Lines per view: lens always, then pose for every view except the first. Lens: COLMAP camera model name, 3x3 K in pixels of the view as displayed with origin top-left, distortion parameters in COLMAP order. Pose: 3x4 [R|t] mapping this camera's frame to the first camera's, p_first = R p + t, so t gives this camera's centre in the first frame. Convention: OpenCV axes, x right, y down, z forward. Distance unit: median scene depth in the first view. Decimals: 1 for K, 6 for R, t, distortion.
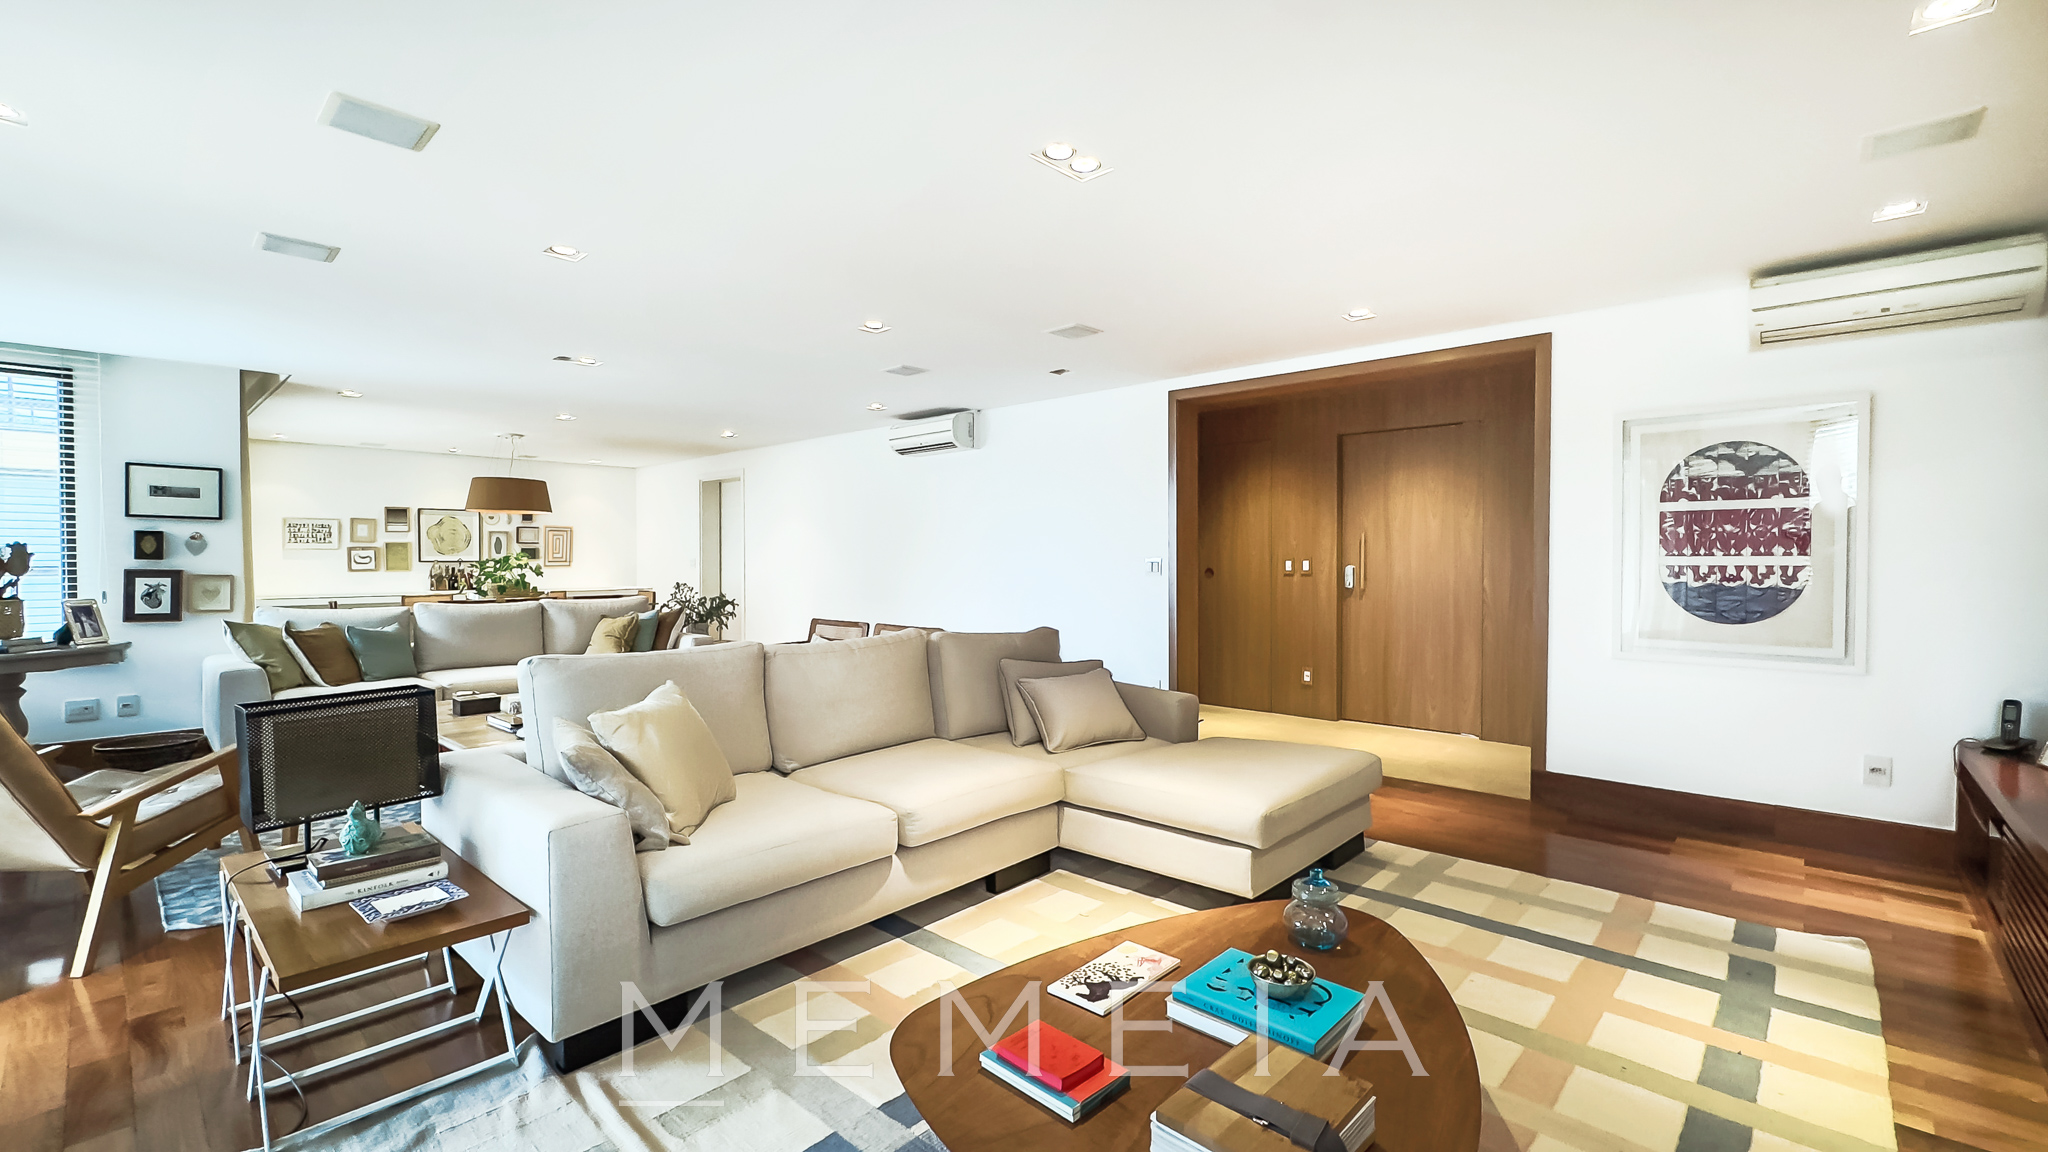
lens RADIAL K [[853.3, 0, 1023.3], [0, 853.3, 577.3], [0, 0, 1]] dist [-0.009509, 0.000196]
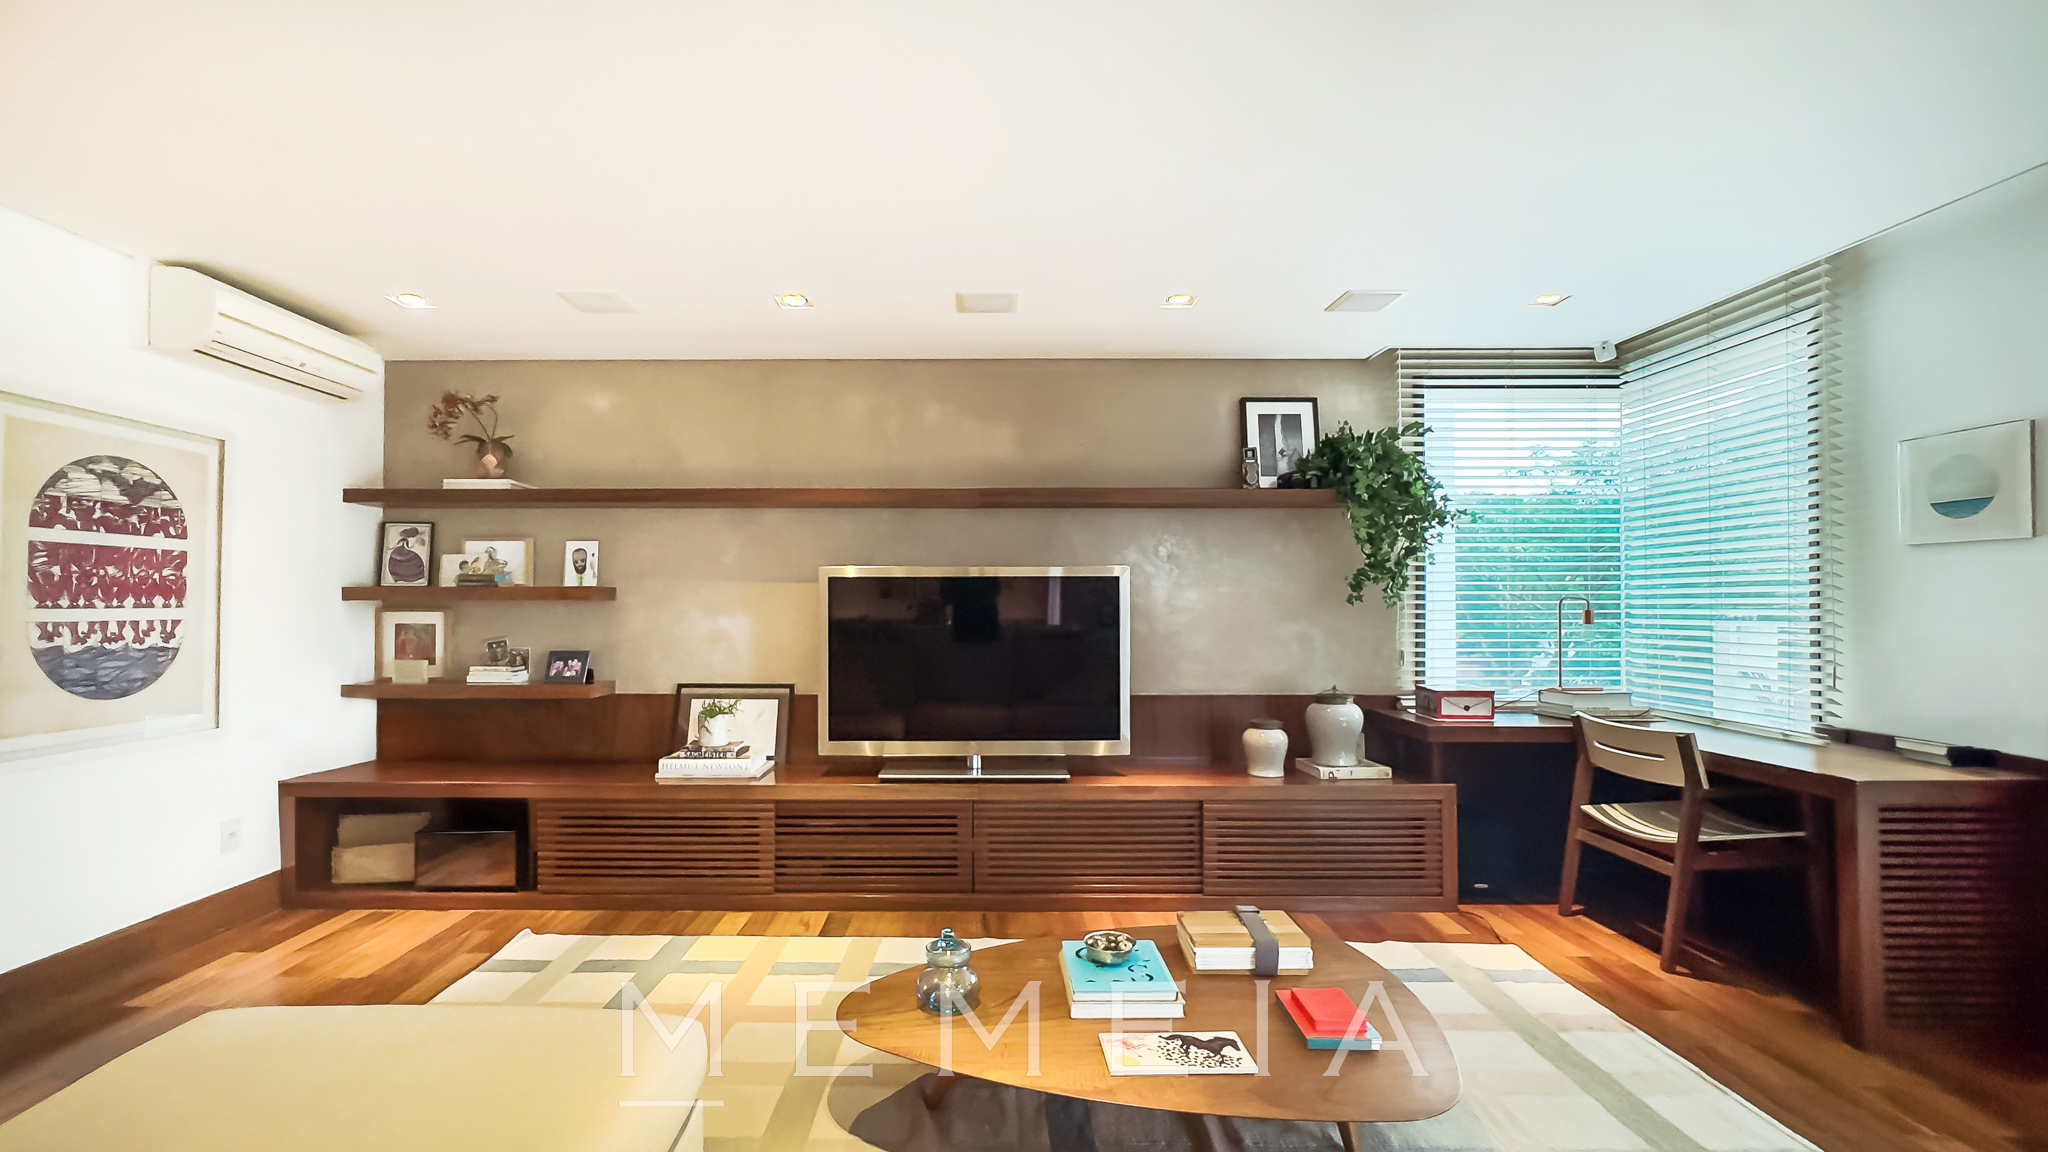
lens RADIAL K [[853.3, 0, 979.0], [0, 853.3, 597.0], [0, 0, 1]] dist [-0.009509, 0.000196]
pose [[-0.675531, 0.007290, 0.737295, -0.226426], [0.016574, 0.999849, 0.005299, -0.025489], [-0.737145, 0.015799, -0.675550, 0.908830]]
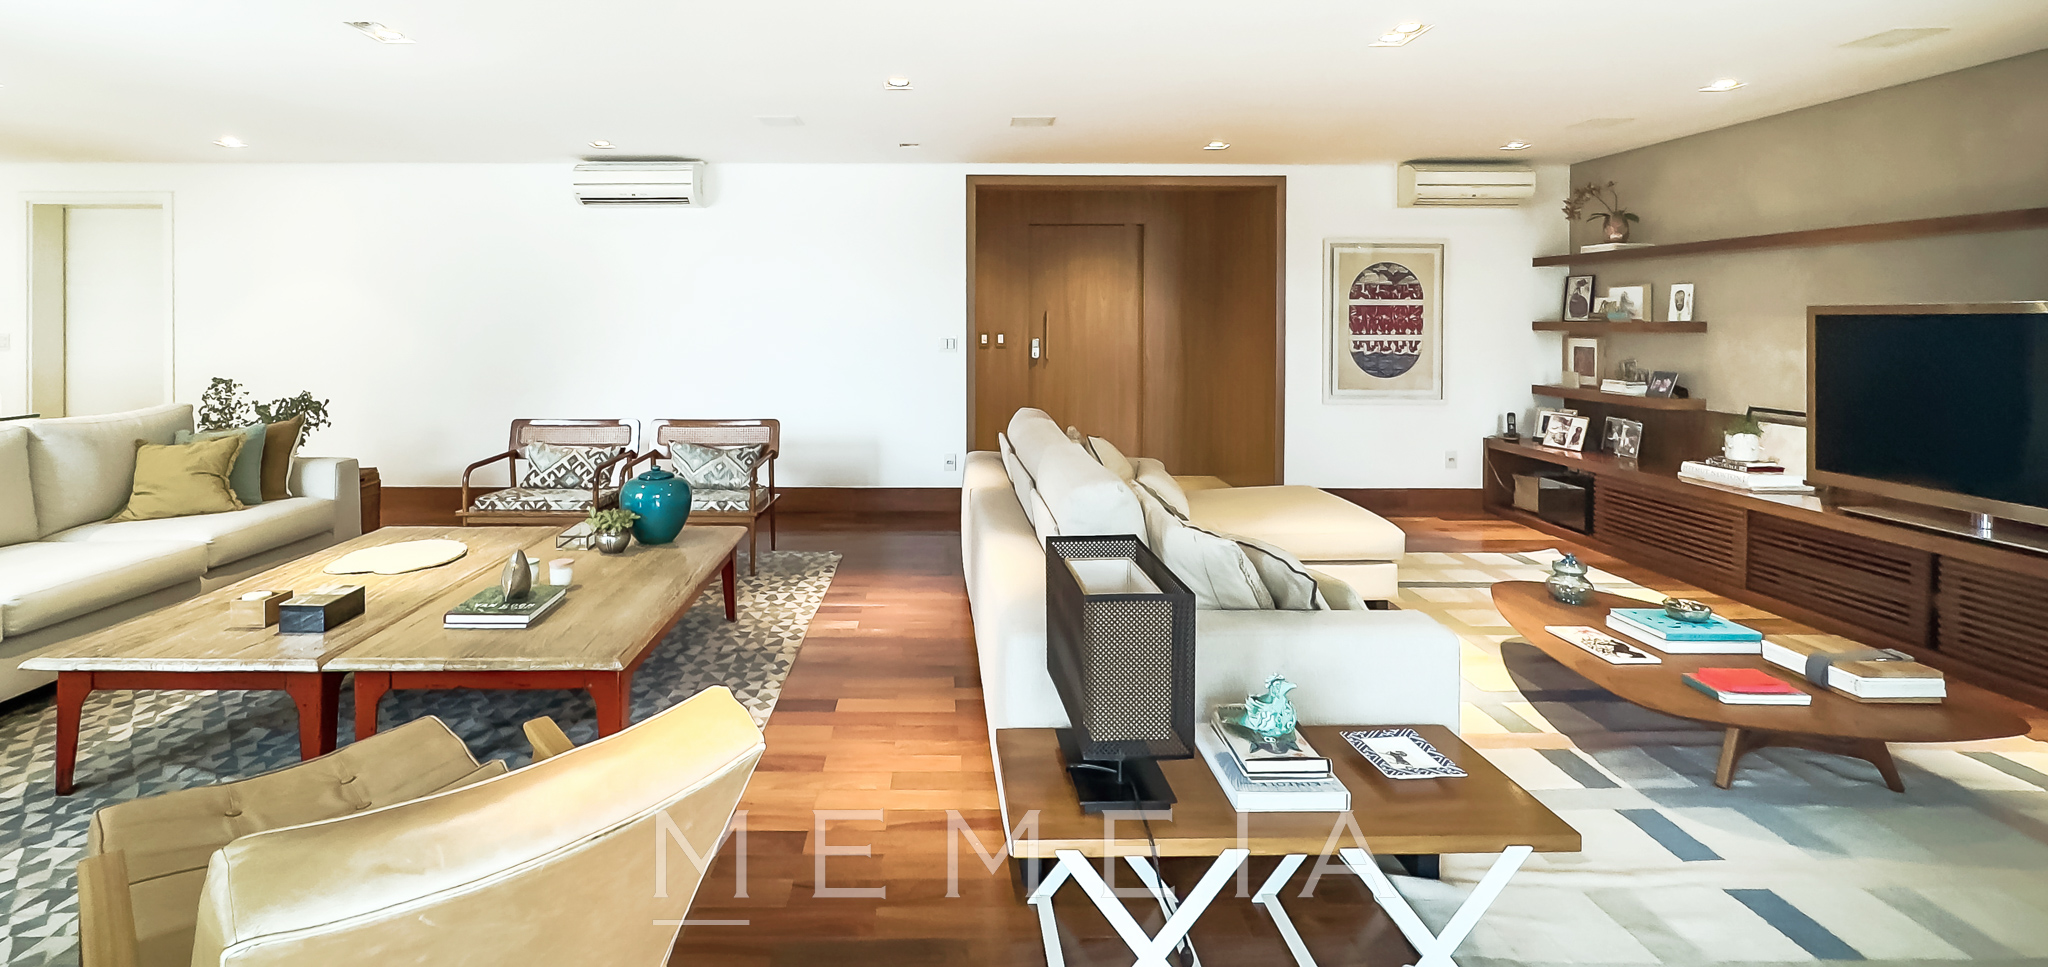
lens RADIAL K [[884.4, 0, 938.0], [0, 884.4, 329.5], [0, 0, 1]] dist [-0.011834, -0.000274]
pose [[0.736476, -0.006642, 0.676431, -0.865078], [0.013280, 0.999901, -0.004640, -0.036931], [-0.676334, 0.012401, 0.736491, 0.340779]]
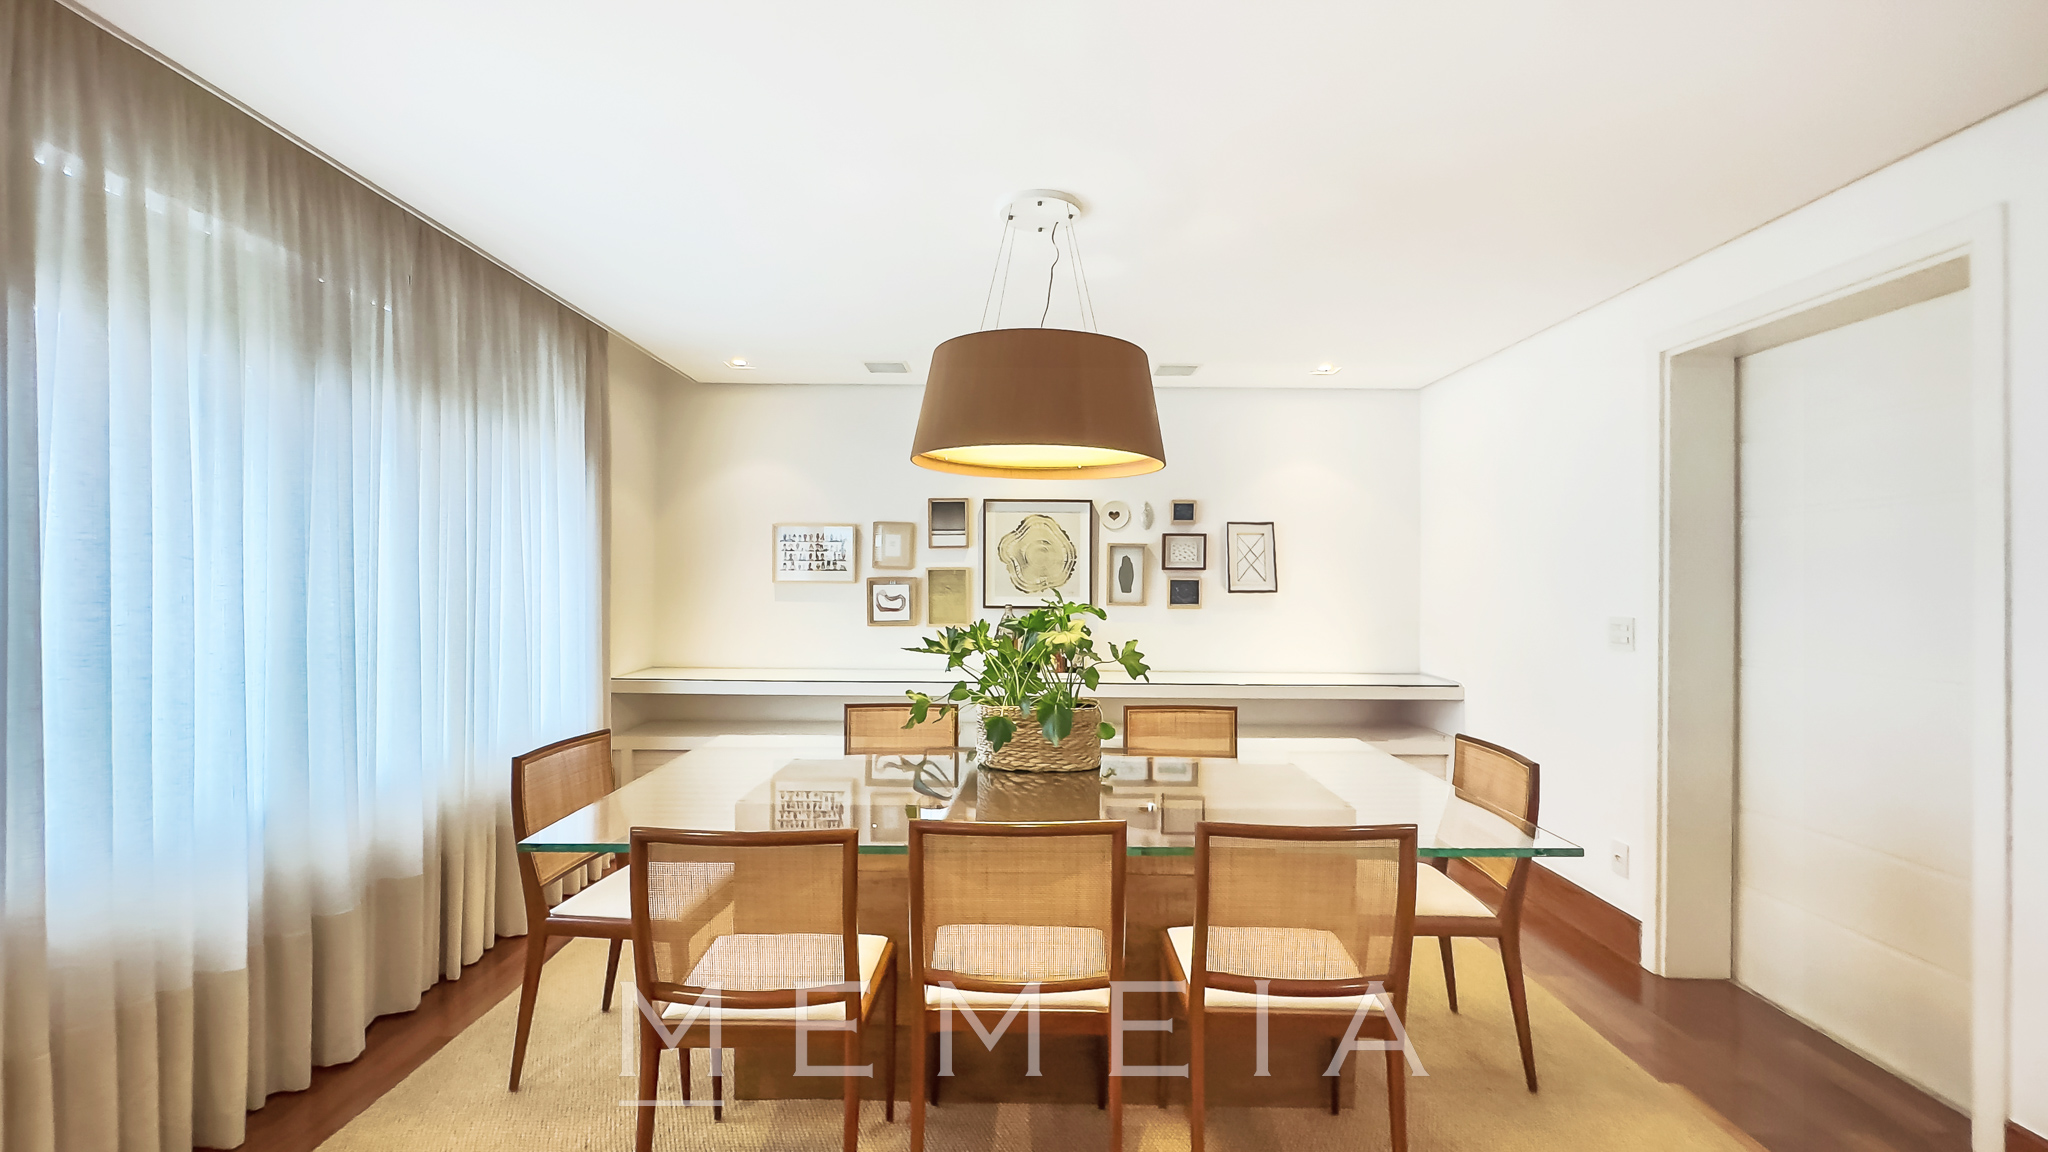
lens RADIAL K [[853.3, 0, 1024.8], [0, 853.3, 580.6], [0, 0, 1]] dist [-0.009509, 0.000196]
pose [[0.683309, 0.006000, -0.730104, -0.845438], [-0.023356, 0.999634, -0.013644, -0.070707], [0.729755, 0.026375, 0.683200, 1.720574]]
